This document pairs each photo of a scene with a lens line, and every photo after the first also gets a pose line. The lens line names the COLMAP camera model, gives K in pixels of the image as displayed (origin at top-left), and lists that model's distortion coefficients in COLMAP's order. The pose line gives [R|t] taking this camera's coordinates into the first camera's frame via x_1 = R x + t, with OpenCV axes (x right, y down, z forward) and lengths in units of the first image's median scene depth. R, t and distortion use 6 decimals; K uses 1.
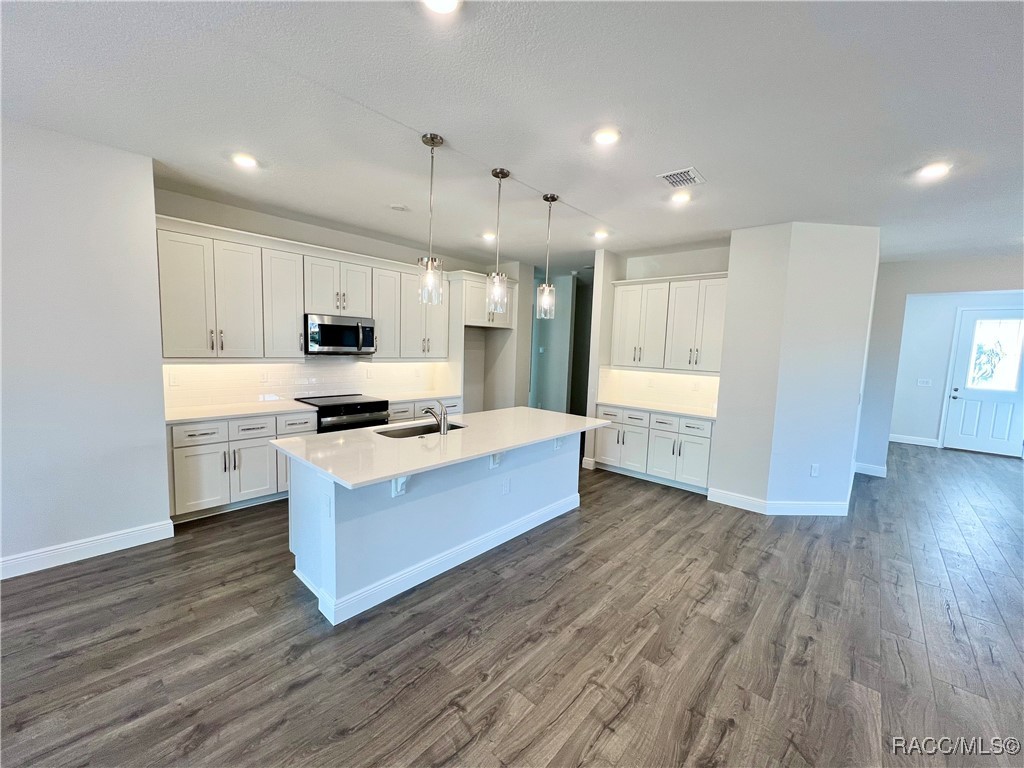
lens RADIAL K [[408.6, 0, 509.0], [0, 408.6, 385.7], [0, 0, 1]] dist [-0.001857, 0.000193]
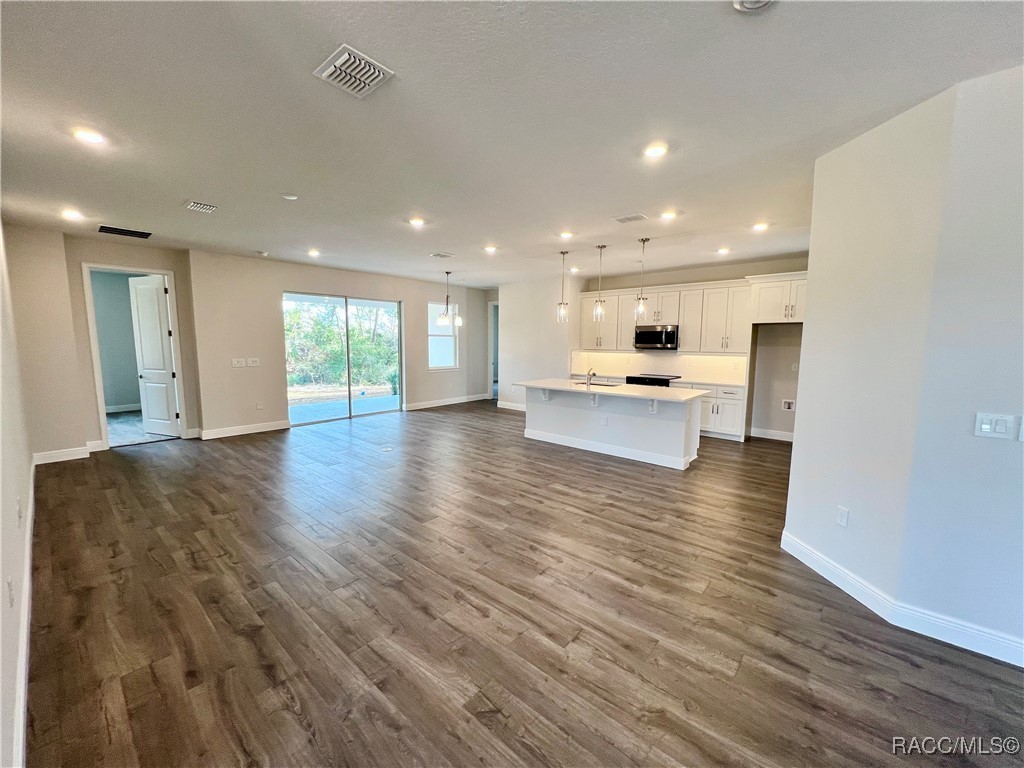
lens RADIAL K [[408.6, 0, 509.0], [0, 408.6, 385.7], [0, 0, 1]] dist [-0.001857, 0.000193]
pose [[0.013613, 0.076908, -0.996945, 1.621054], [-0.104003, 0.991739, 0.075086, 0.011032], [0.994484, 0.102664, 0.021500, 0.521751]]
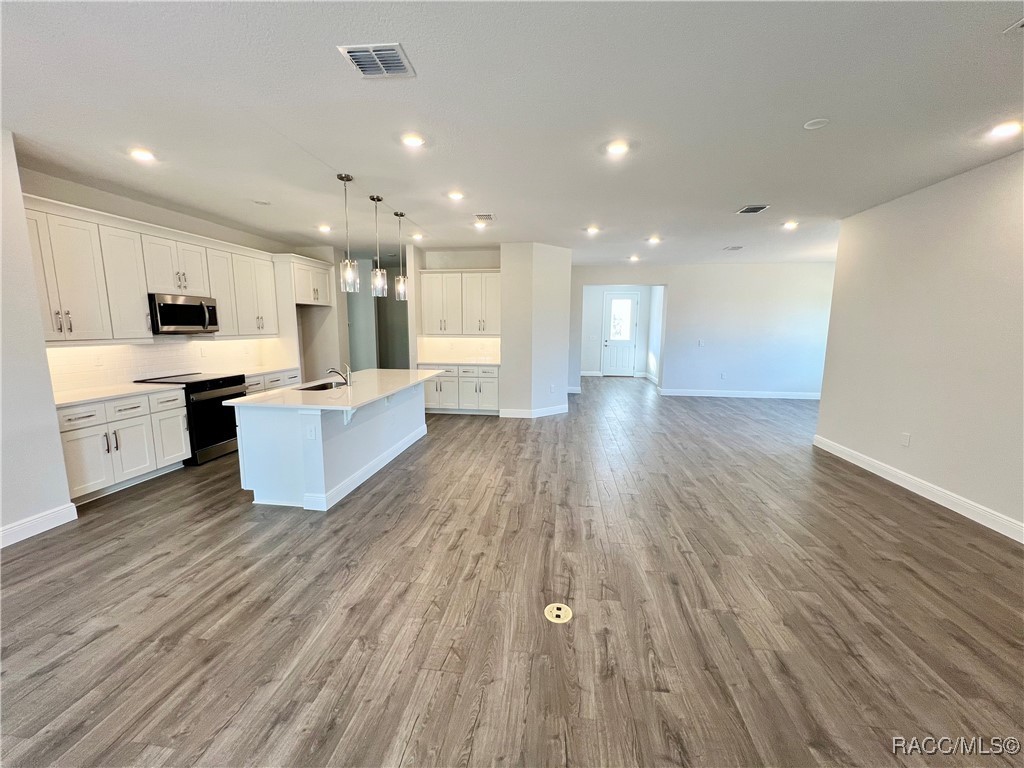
lens RADIAL K [[408.6, 0, 509.0], [0, 408.6, 385.7], [0, 0, 1]] dist [-0.001857, 0.000193]
pose [[0.824037, -0.112956, 0.555162, -0.433537], [0.079071, 0.993262, 0.084726, 0.040034], [-0.560991, -0.025920, 0.827416, -0.394990]]
